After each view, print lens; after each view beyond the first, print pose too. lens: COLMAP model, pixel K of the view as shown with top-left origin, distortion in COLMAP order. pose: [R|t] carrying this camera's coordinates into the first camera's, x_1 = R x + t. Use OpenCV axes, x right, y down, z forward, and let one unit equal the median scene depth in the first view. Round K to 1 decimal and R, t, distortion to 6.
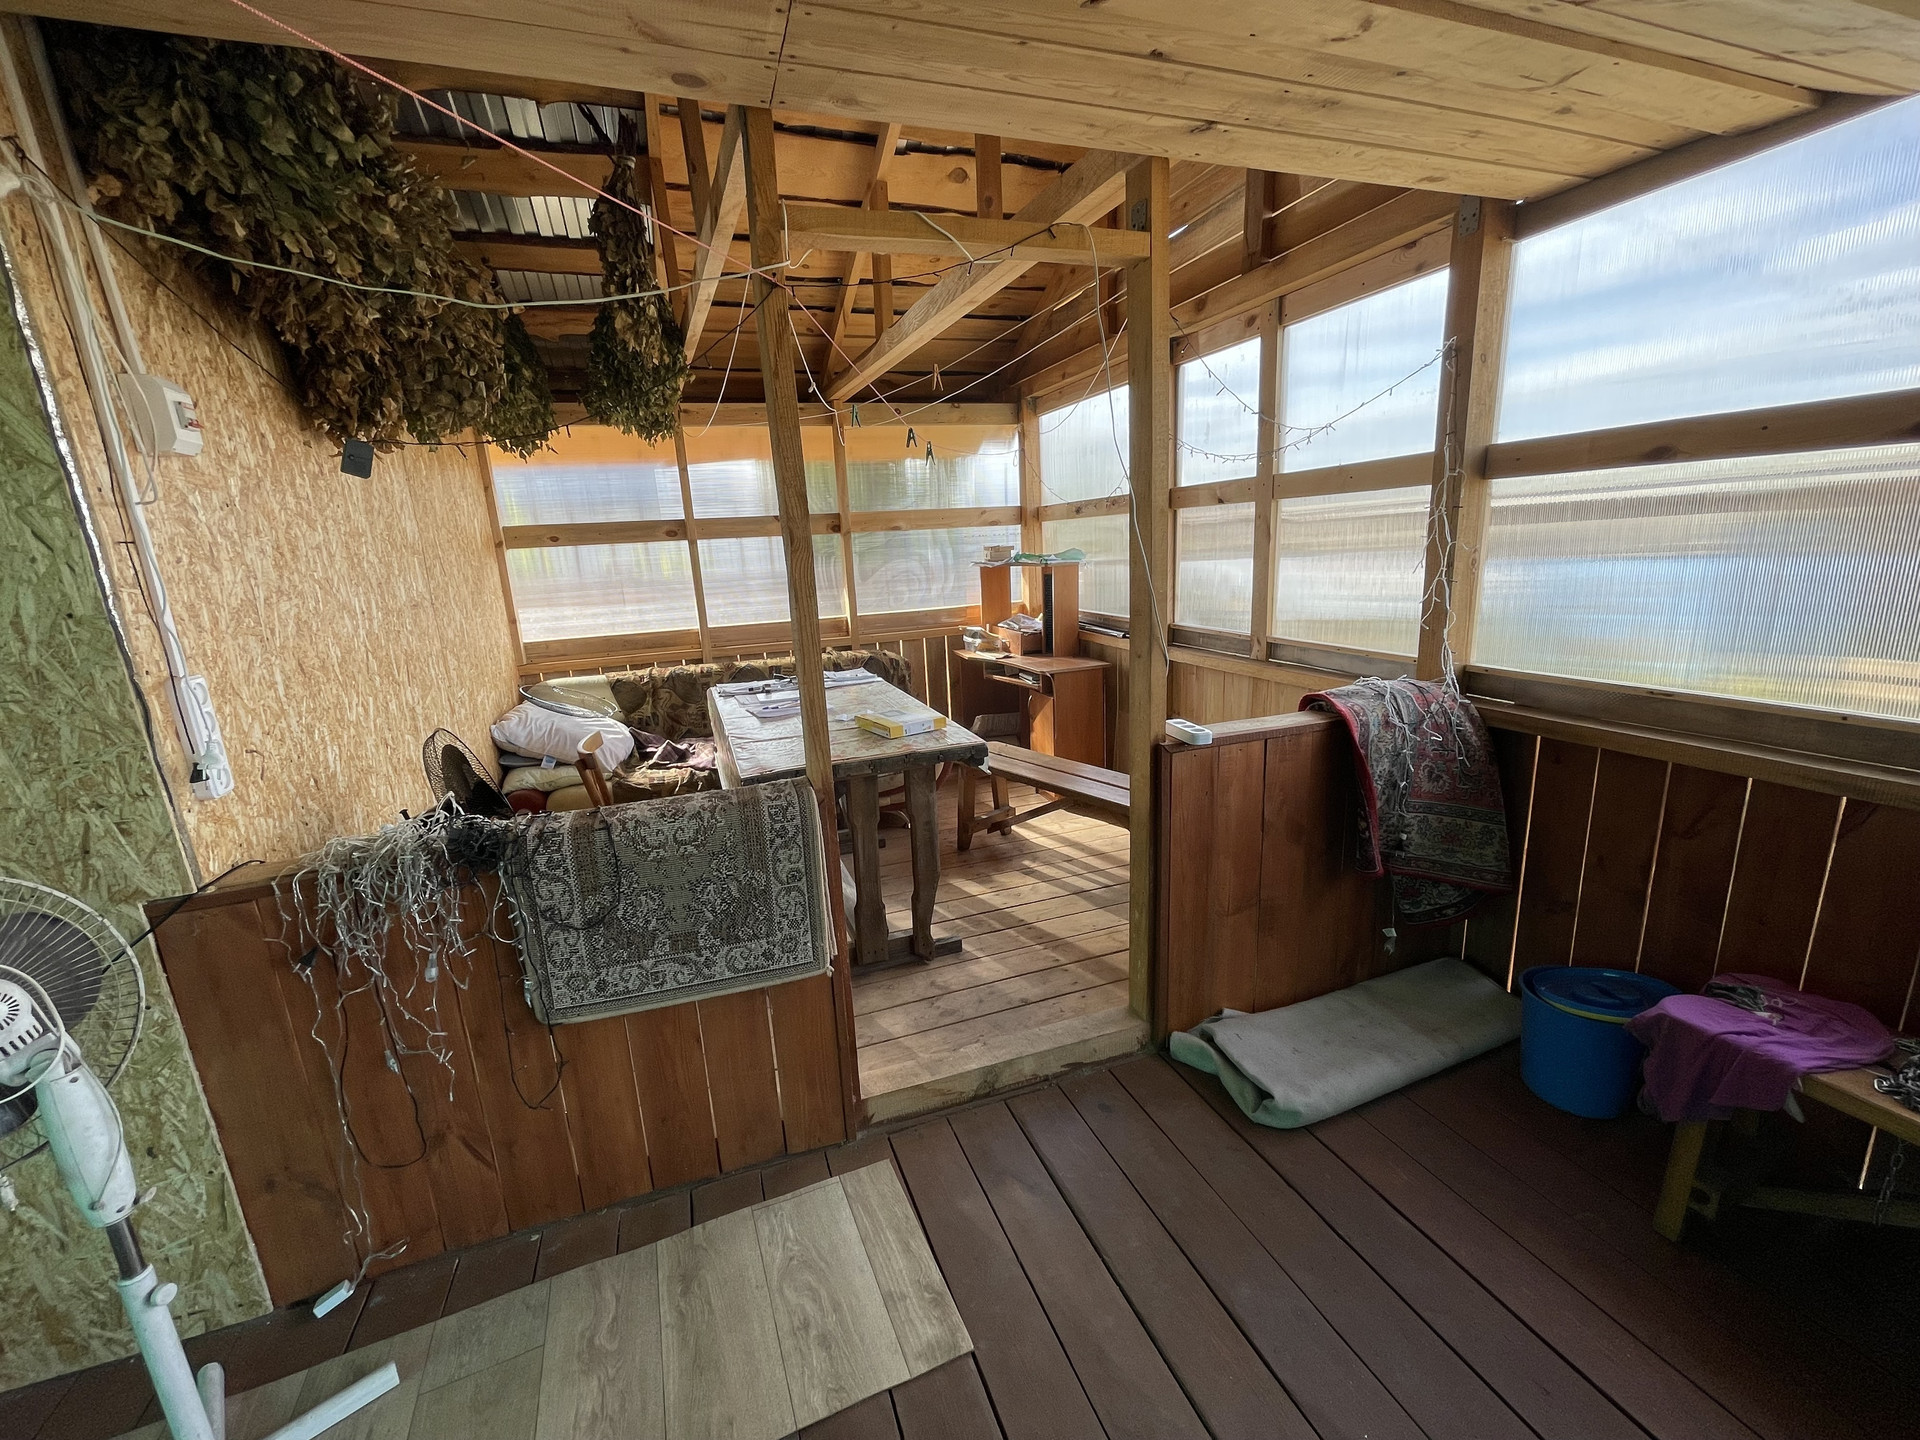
lens RADIAL K [[775.1, 0, 960.5], [0, 775.1, 727.0], [0, 0, 1]] dist [-0.000182, 0.000328]
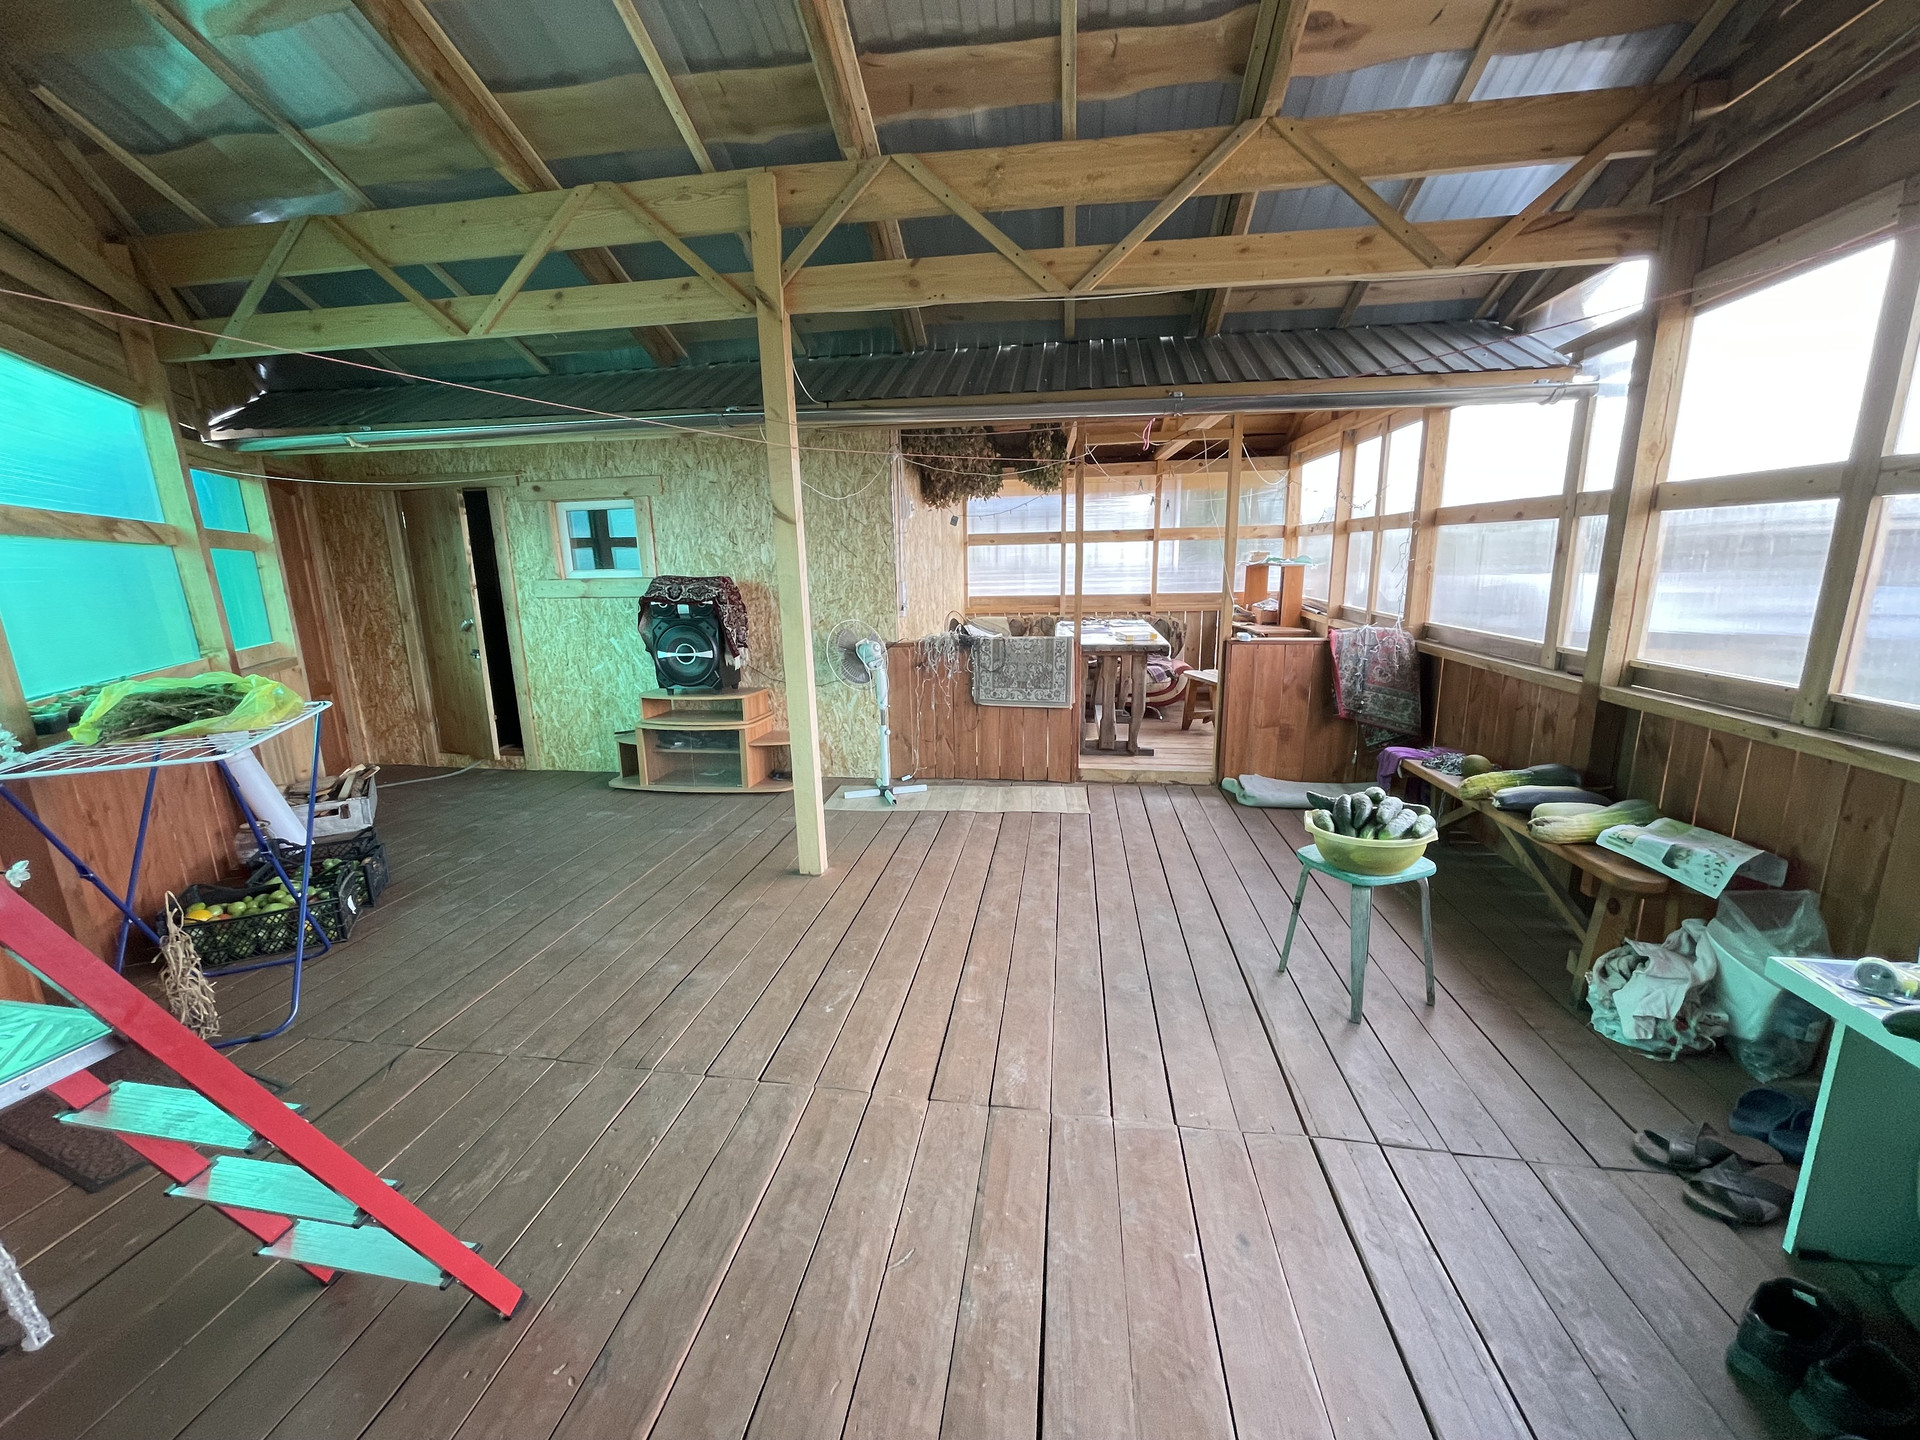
lens RADIAL K [[775.1, 0, 949.8], [0, 775.1, 728.5], [0, 0, 1]] dist [-0.000182, 0.000328]
pose [[0.875835, 0.136136, -0.463012, 0.713261], [-0.135854, 0.990140, 0.034143, 0.351935], [0.463095, 0.032999, 0.885694, -1.561734]]
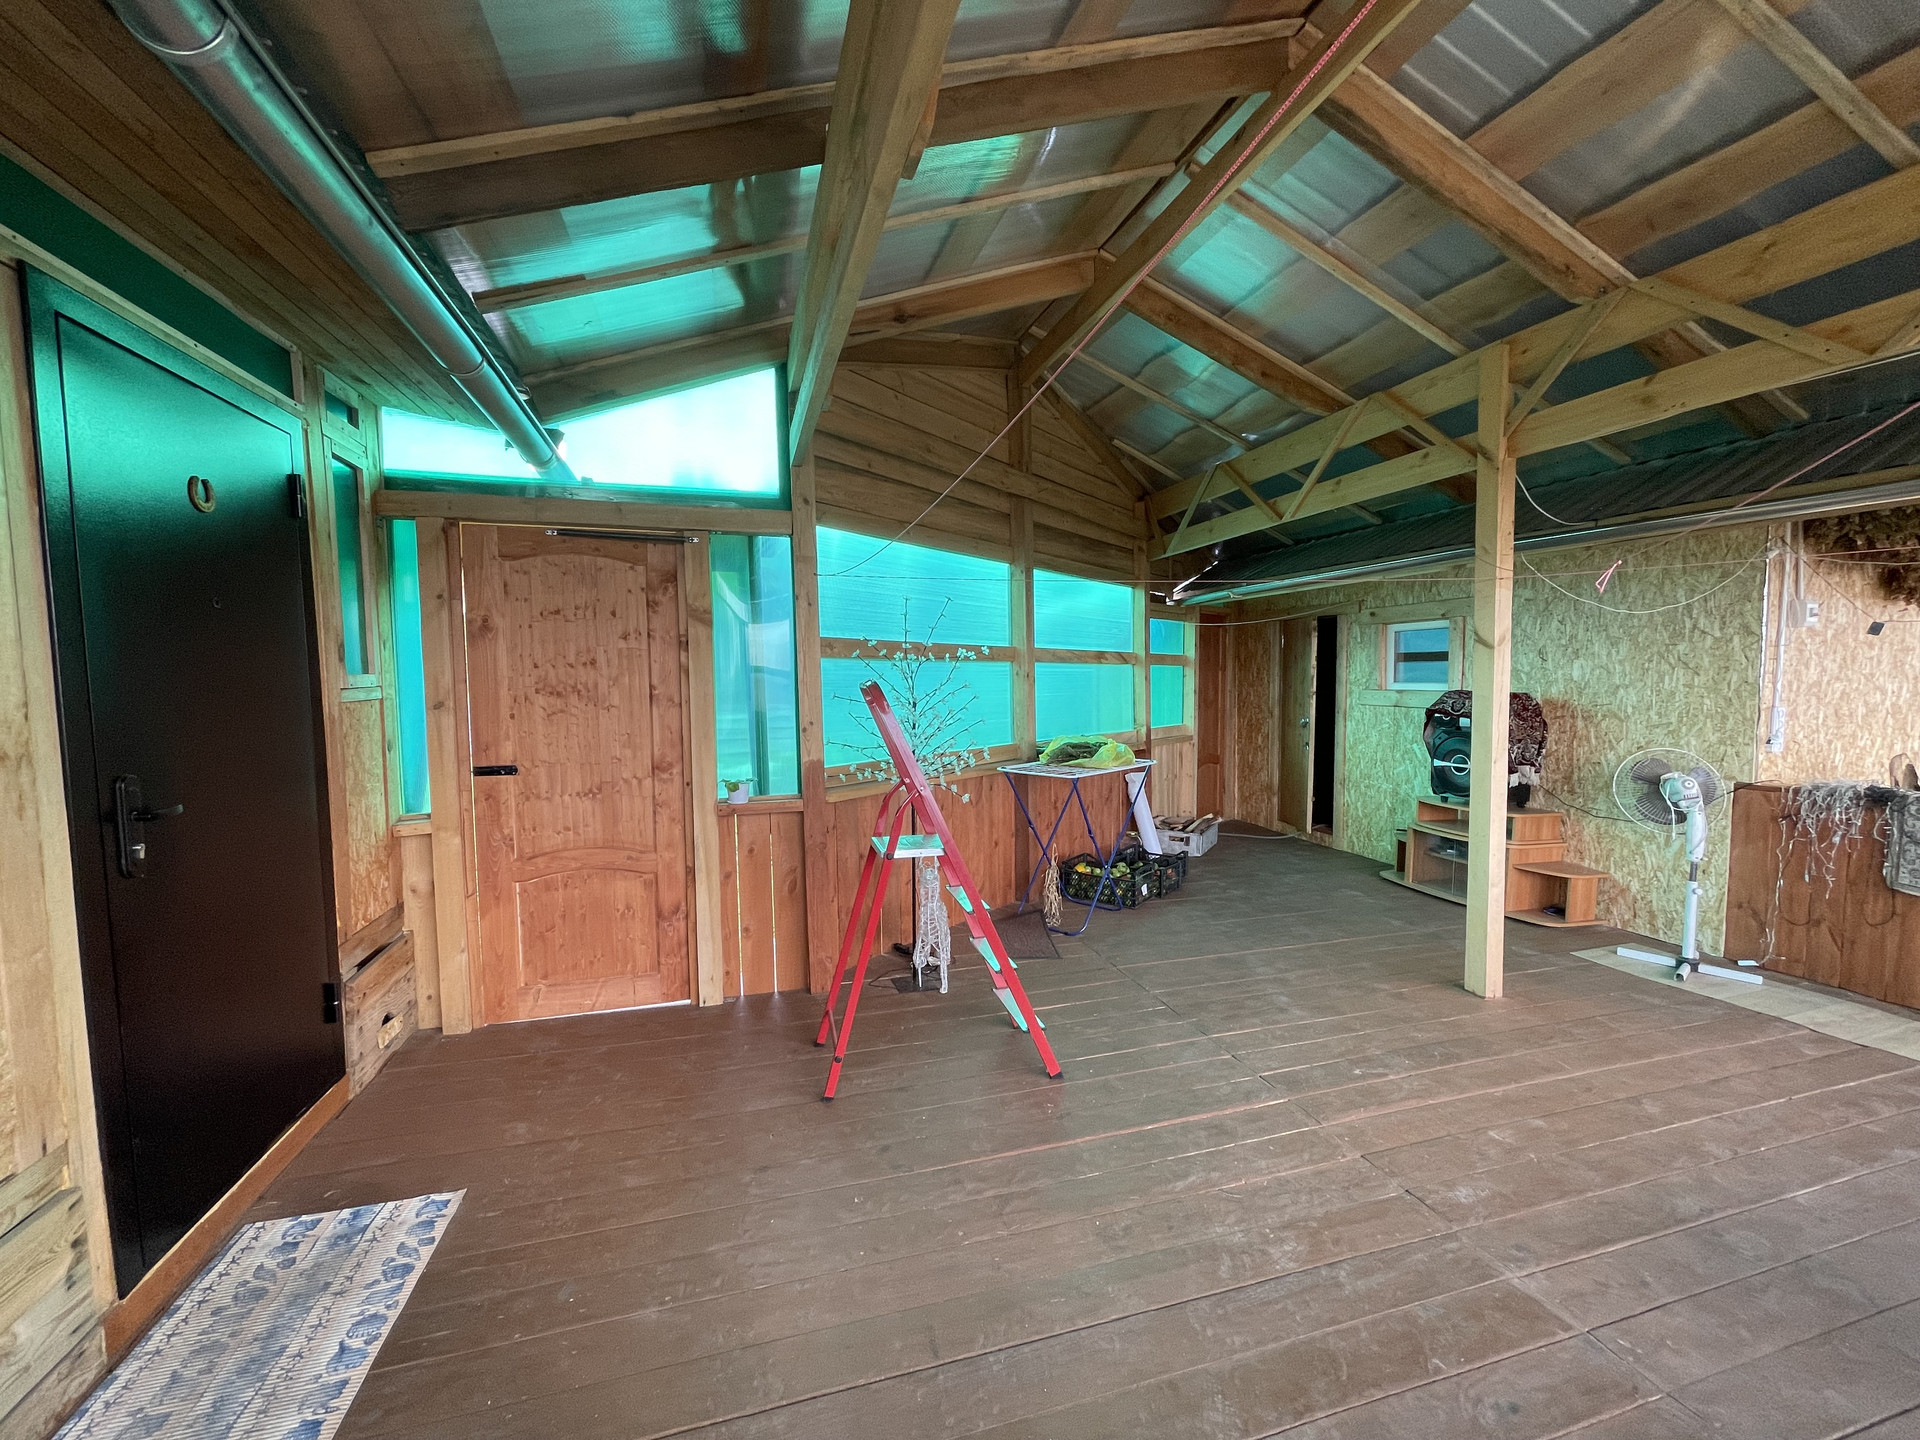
lens RADIAL K [[775.1, 0, 954.4], [0, 775.1, 731.6], [0, 0, 1]] dist [-0.000182, 0.000328]
pose [[-0.062093, 0.123674, -0.990378, 1.467442], [-0.220169, 0.966151, 0.134452, 0.225920], [0.973483, 0.226400, -0.032762, -1.326734]]
